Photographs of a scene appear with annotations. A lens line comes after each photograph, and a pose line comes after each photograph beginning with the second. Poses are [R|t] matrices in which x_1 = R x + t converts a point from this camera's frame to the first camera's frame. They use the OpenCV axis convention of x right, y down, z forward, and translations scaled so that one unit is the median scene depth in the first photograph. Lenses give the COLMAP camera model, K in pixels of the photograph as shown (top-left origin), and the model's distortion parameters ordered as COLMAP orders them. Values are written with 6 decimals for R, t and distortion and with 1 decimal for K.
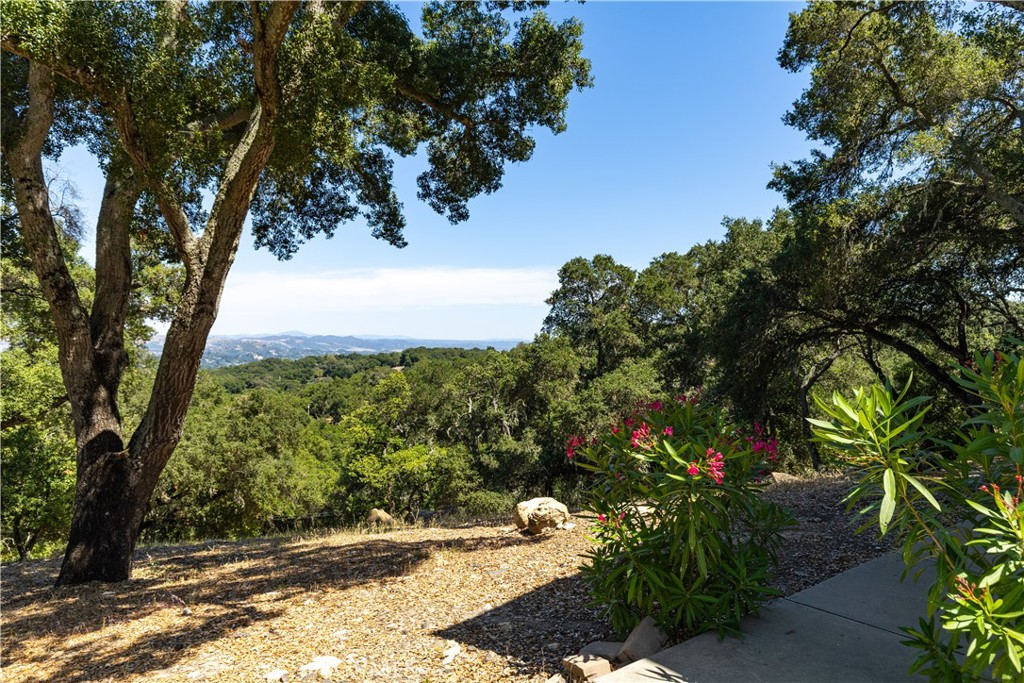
lens RADIAL K [[642.4, 0, 518.5], [0, 642.4, 339.8], [0, 0, 1]] dist [0.046522, 0.002184]
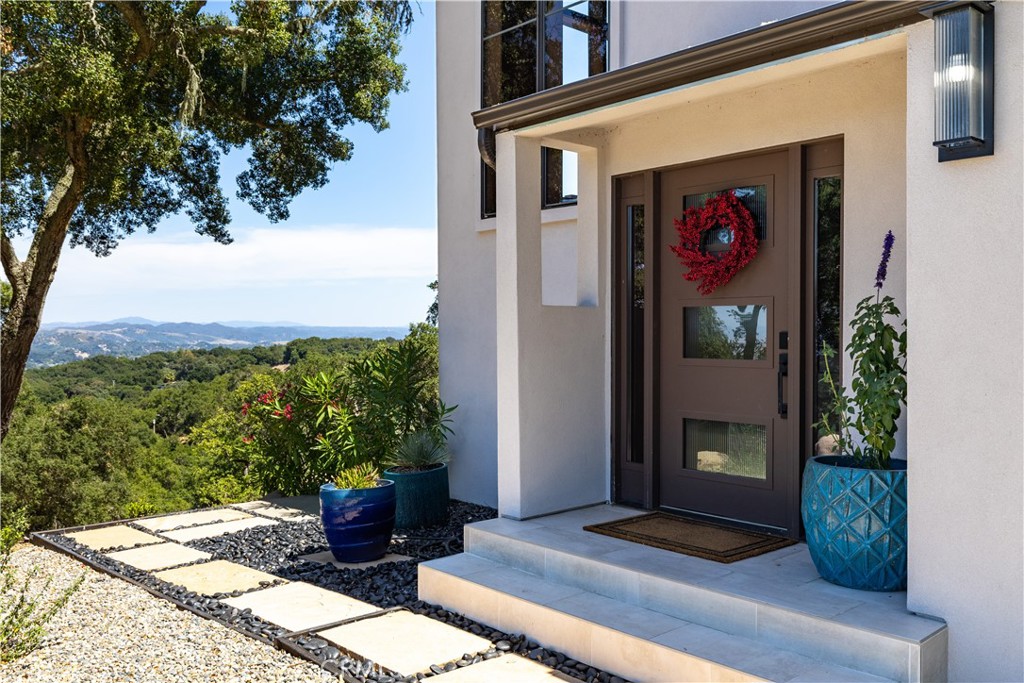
lens RADIAL K [[885.1, 0, 510.5], [0, 885.1, 342.9], [0, 0, 1]] dist [0.039828, 0.002809]
pose [[0.997780, -0.013031, 0.065307, 0.151607], [0.011719, 0.999723, 0.020423, -0.014092], [-0.065555, -0.019612, 0.997656, -0.362277]]
